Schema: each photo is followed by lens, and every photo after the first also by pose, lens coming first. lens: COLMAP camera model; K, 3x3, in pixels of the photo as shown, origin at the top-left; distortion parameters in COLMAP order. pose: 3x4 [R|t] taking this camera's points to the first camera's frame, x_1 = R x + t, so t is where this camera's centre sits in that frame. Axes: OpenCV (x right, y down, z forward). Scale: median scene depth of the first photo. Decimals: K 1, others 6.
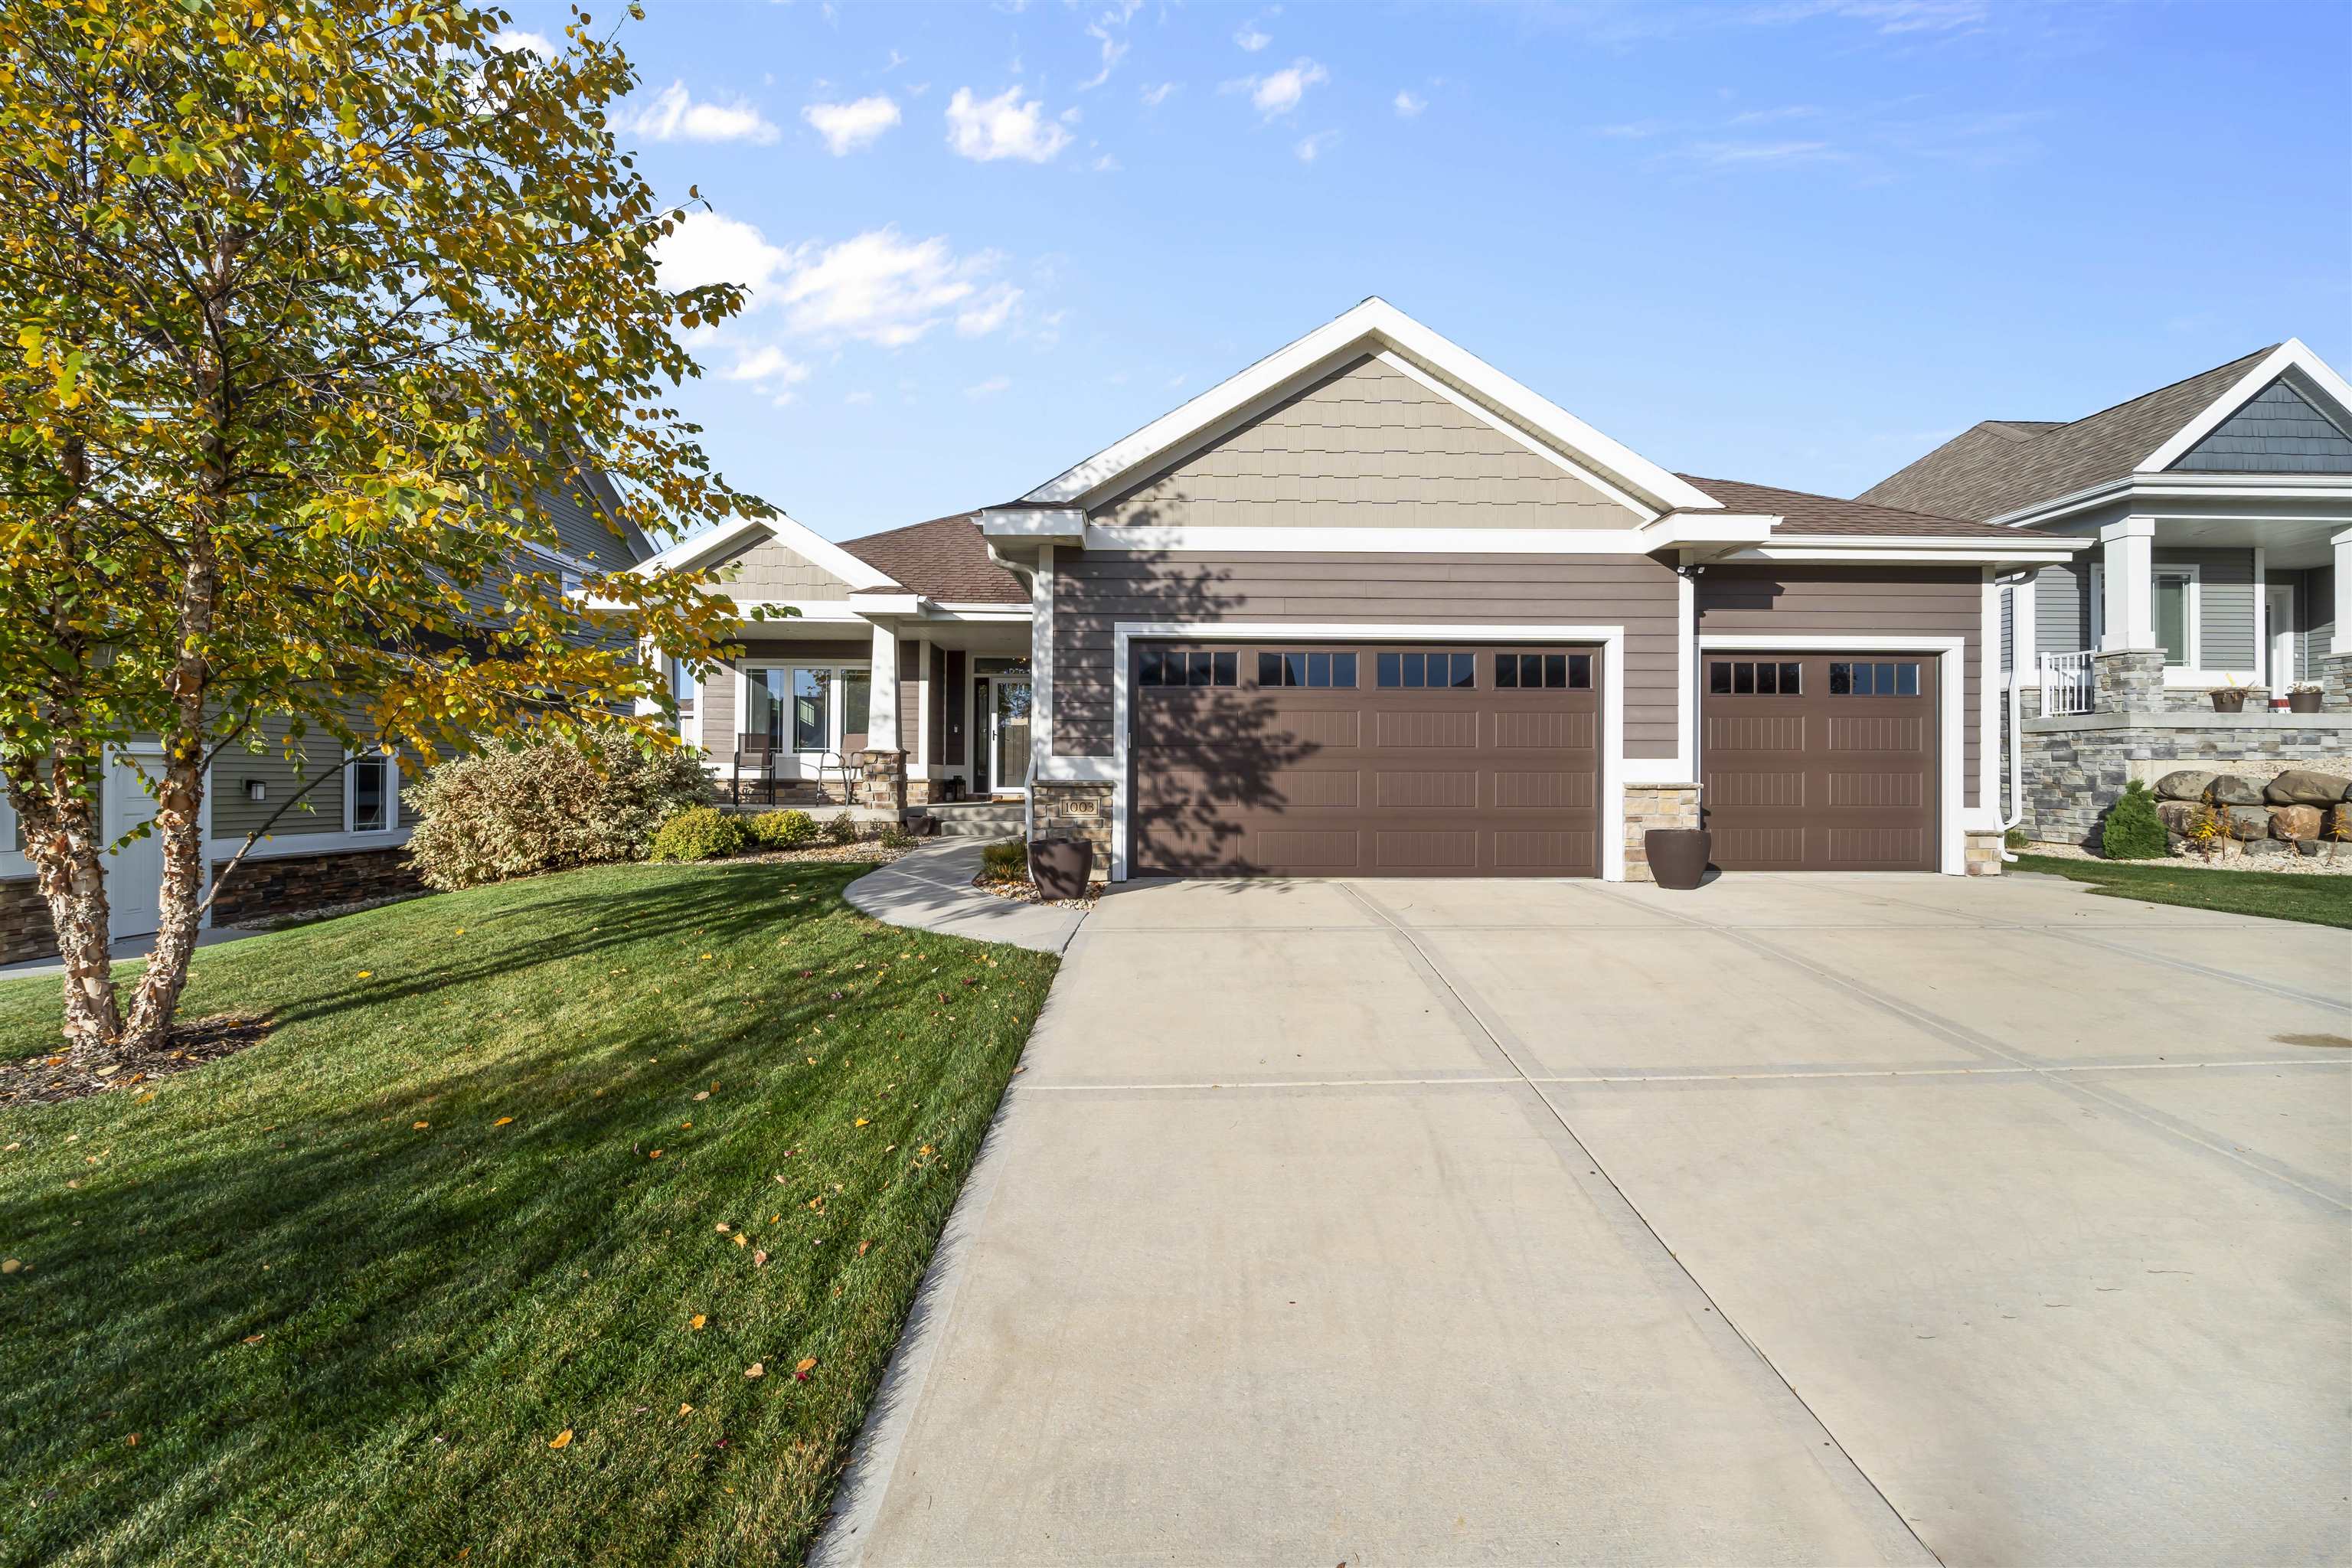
lens RADIAL K [[938.8, 0, 1174.8], [0, 938.8, 759.4], [0, 0, 1]] dist [-0.001871, -0.000463]
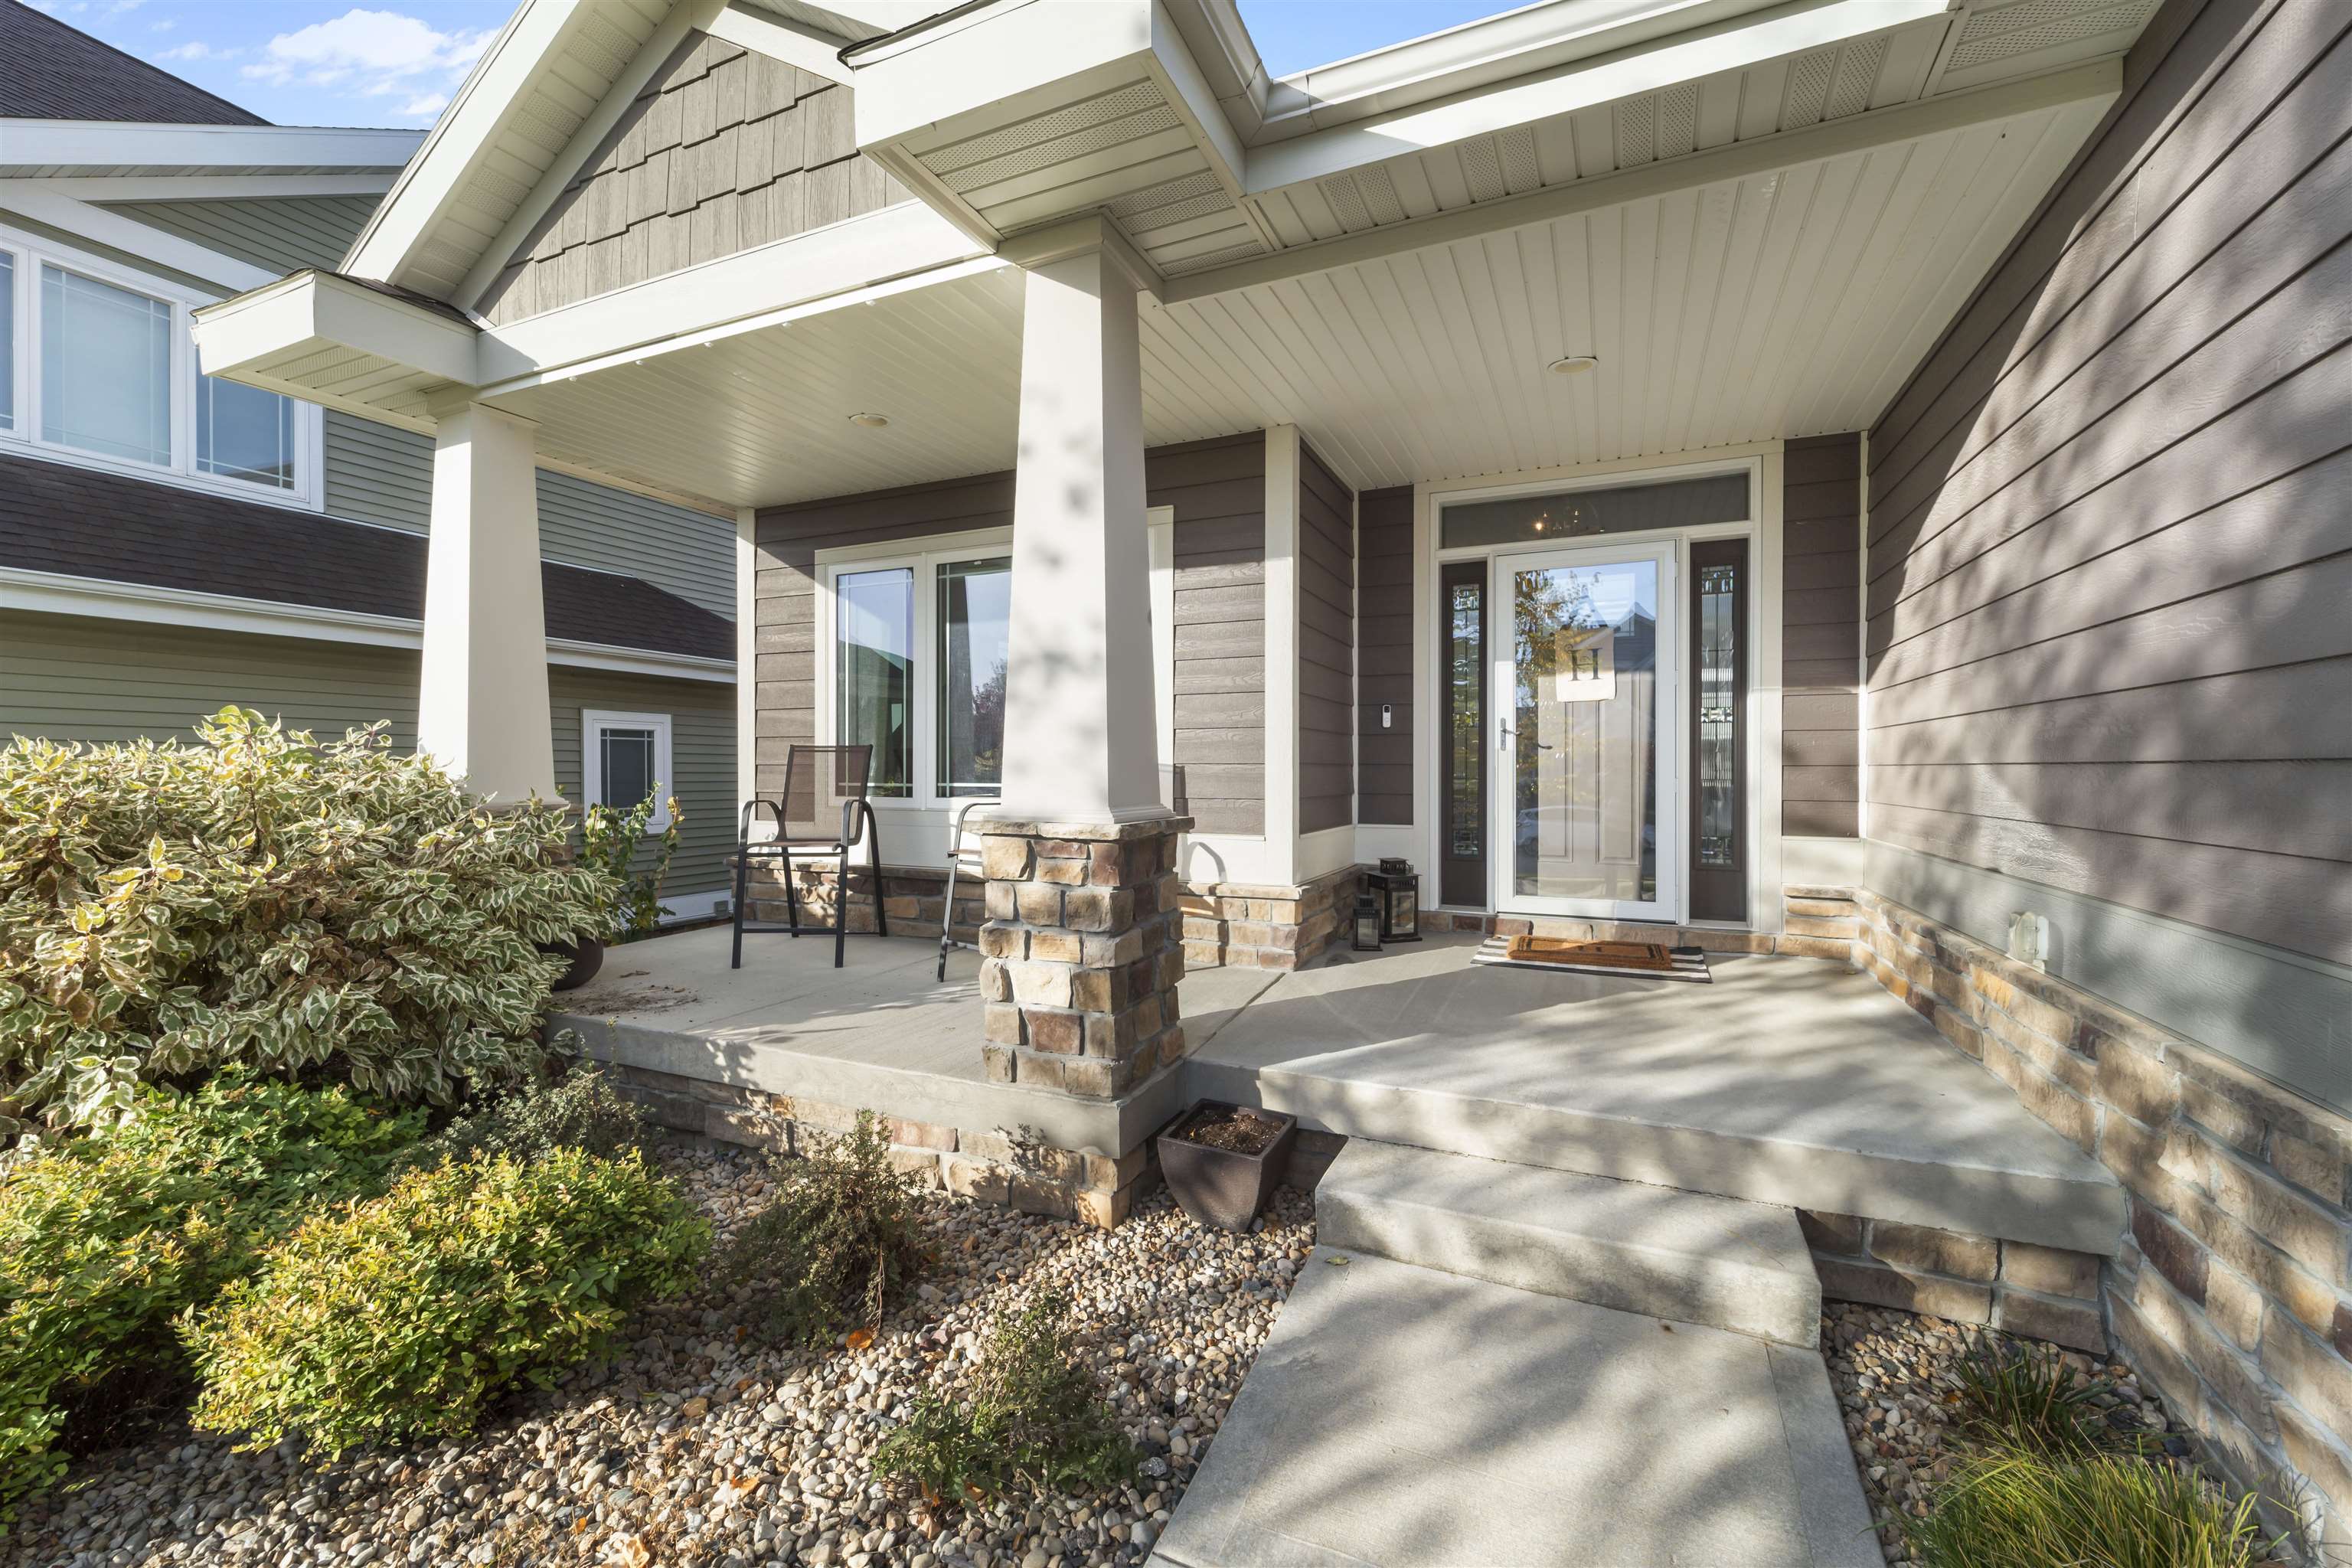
lens RADIAL K [[938.8, 0, 1174.8], [0, 938.8, 759.4], [0, 0, 1]] dist [-0.001871, -0.000463]
pose [[0.897819, -0.012048, -0.440200, -0.161890], [0.011062, 0.999927, -0.004806, -0.018231], [0.440226, -0.000555, 0.897887, 0.701313]]
